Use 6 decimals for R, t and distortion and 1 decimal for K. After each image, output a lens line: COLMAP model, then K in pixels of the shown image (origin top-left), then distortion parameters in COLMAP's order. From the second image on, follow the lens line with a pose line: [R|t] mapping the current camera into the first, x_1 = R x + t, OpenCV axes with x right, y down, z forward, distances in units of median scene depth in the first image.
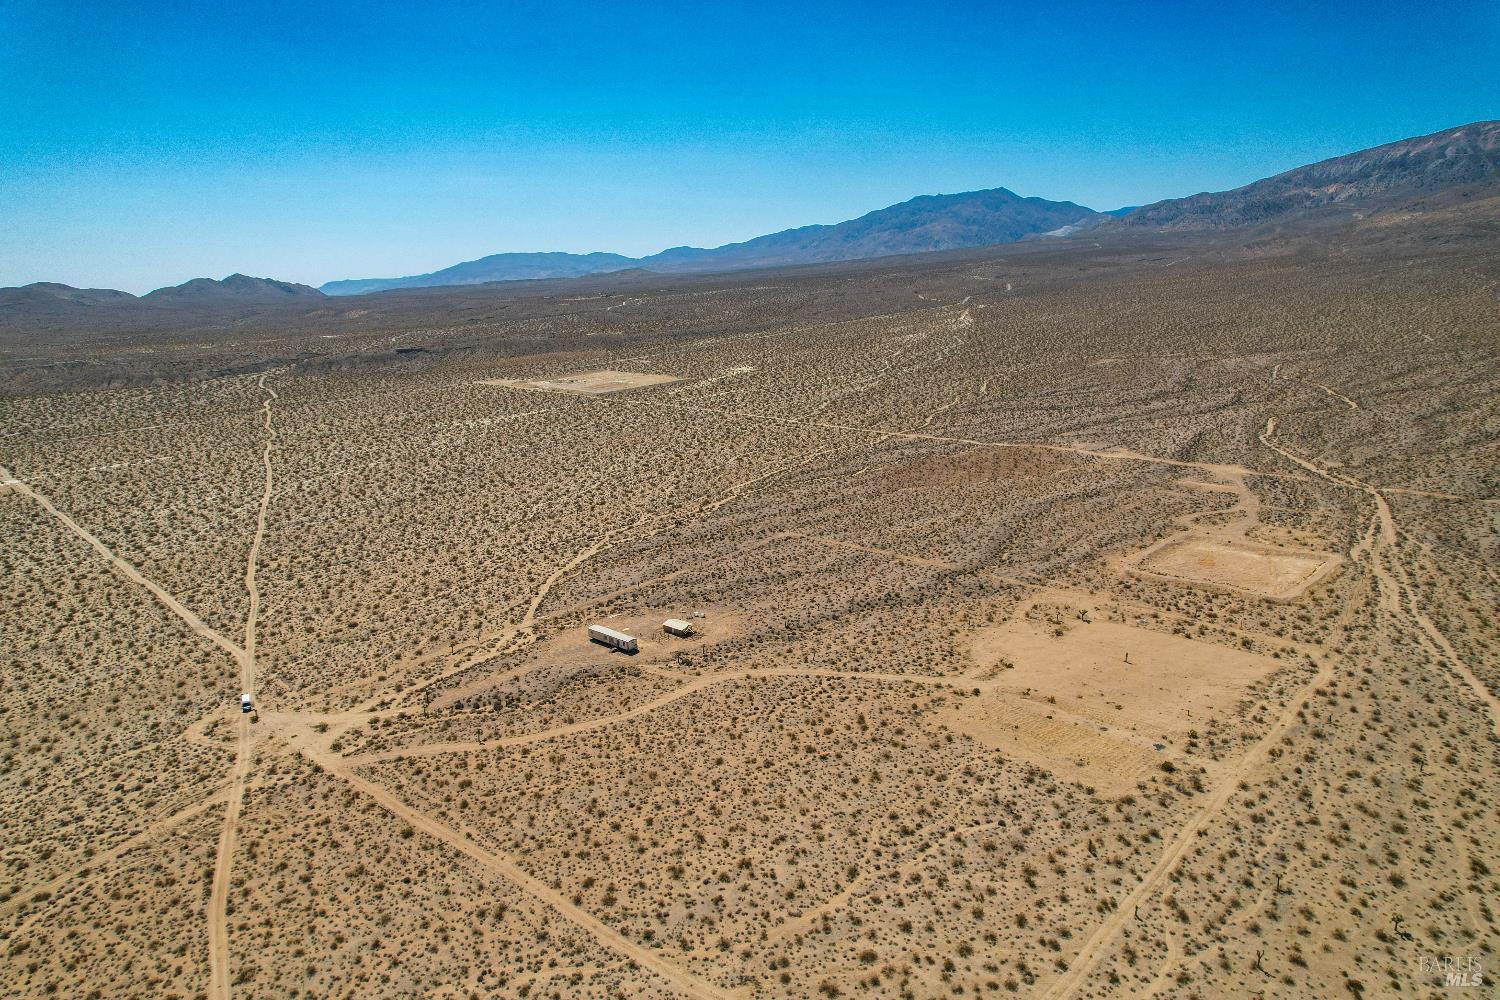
lens RADIAL K [[958.4, 0, 751.7], [0, 958.4, 512.0], [0, 0, 1]] dist [-0.075499, 0.070331]
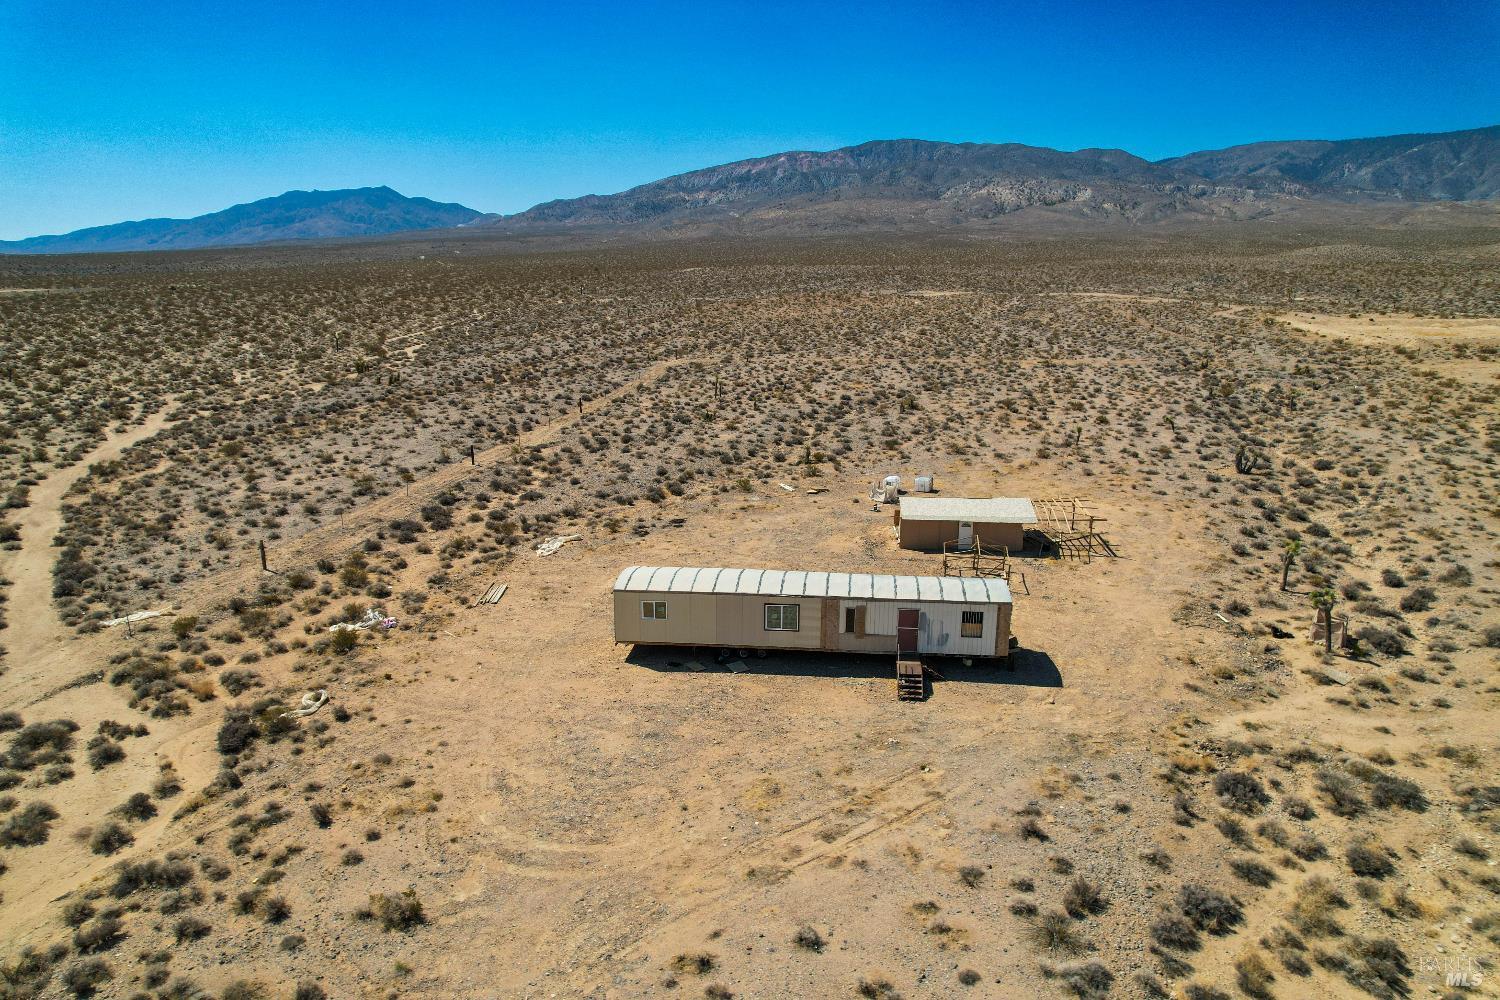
lens RADIAL K [[958.4, 0, 748.3], [0, 958.4, 508.4], [0, 0, 1]] dist [-0.075499, 0.070331]
pose [[0.820700, -0.114213, 0.559827, -0.236274], [0.121883, 0.992260, 0.023758, 0.106950], [-0.558207, 0.048735, 0.828269, 0.852906]]
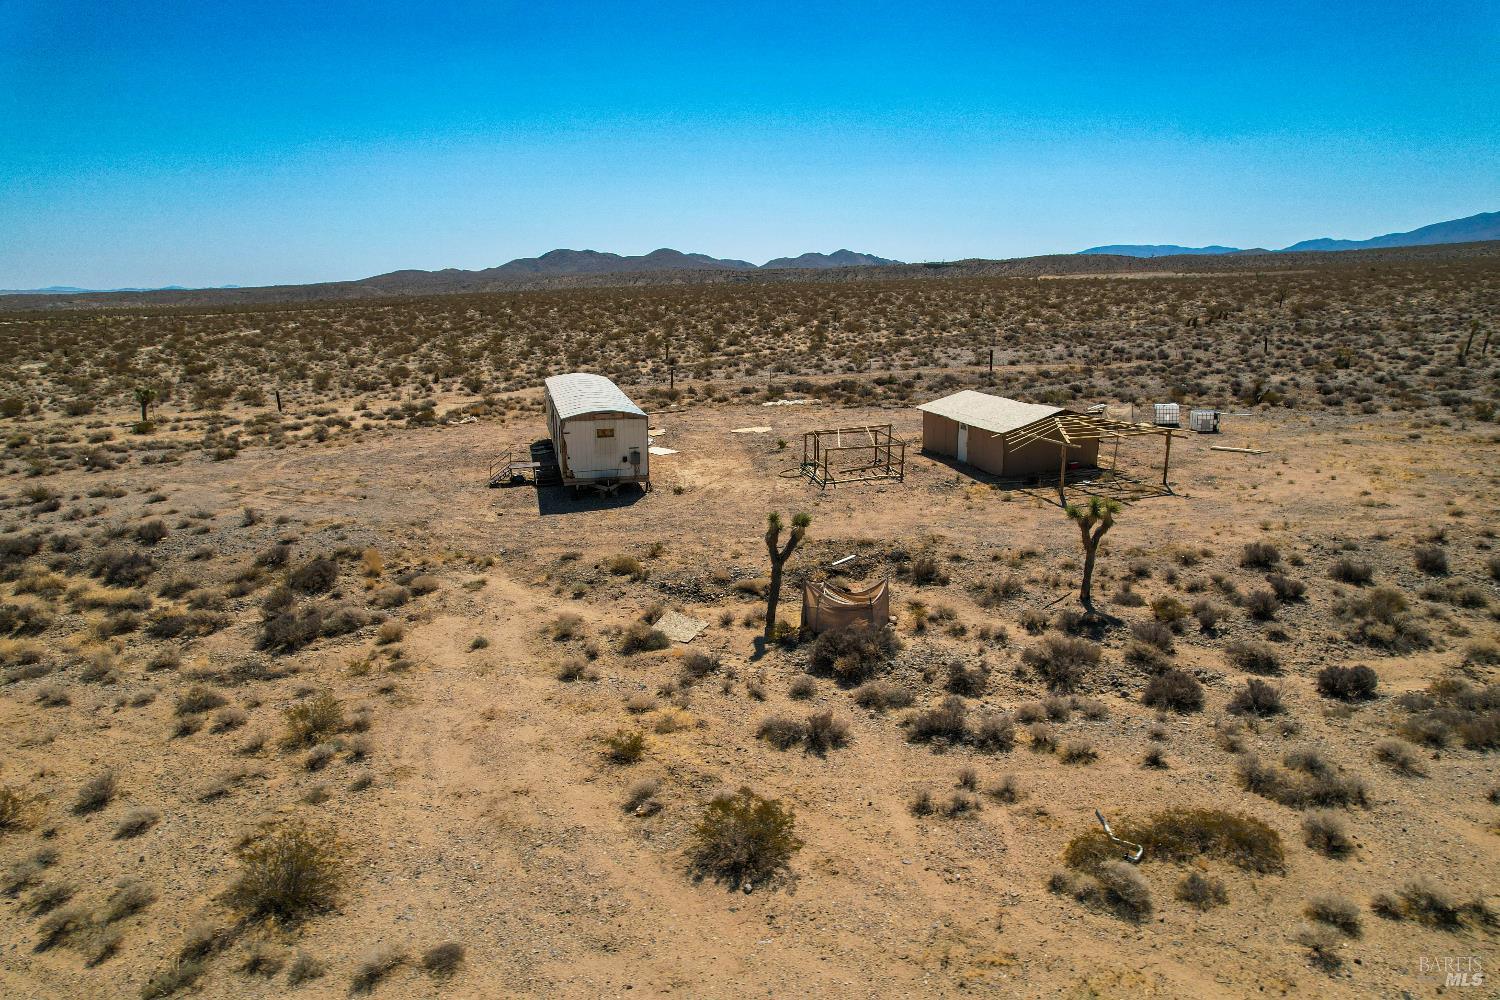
lens RADIAL K [[958.4, 0, 740.2], [0, 958.4, 497.1], [0, 0, 1]] dist [-0.075499, 0.070331]
pose [[0.819727, 0.138953, -0.555644, -0.025538], [-0.145829, 0.988788, 0.032134, 0.132487], [0.553879, 0.054688, 0.830799, 0.853950]]
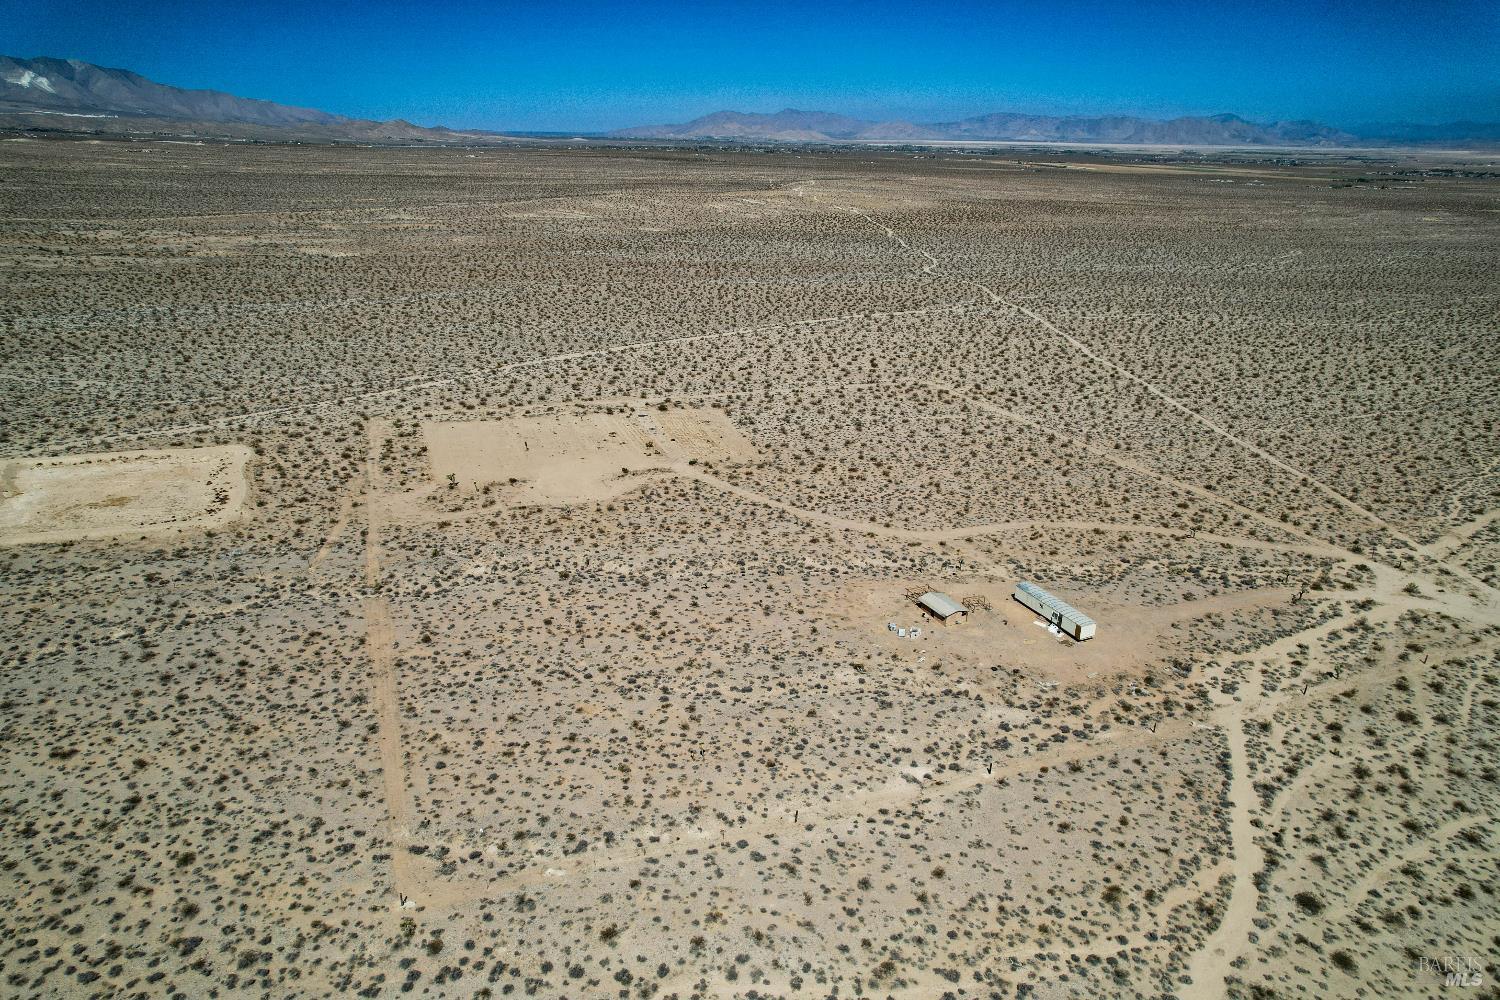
lens RADIAL K [[958.4, 0, 750.9], [0, 958.4, 504.3], [0, 0, 1]] dist [-0.075499, 0.070331]
pose [[-0.913917, -0.135873, 0.382485, -0.189292], [0.109699, 0.824563, 0.555033, -0.288383], [-0.390797, 0.549212, -0.738677, 1.468515]]
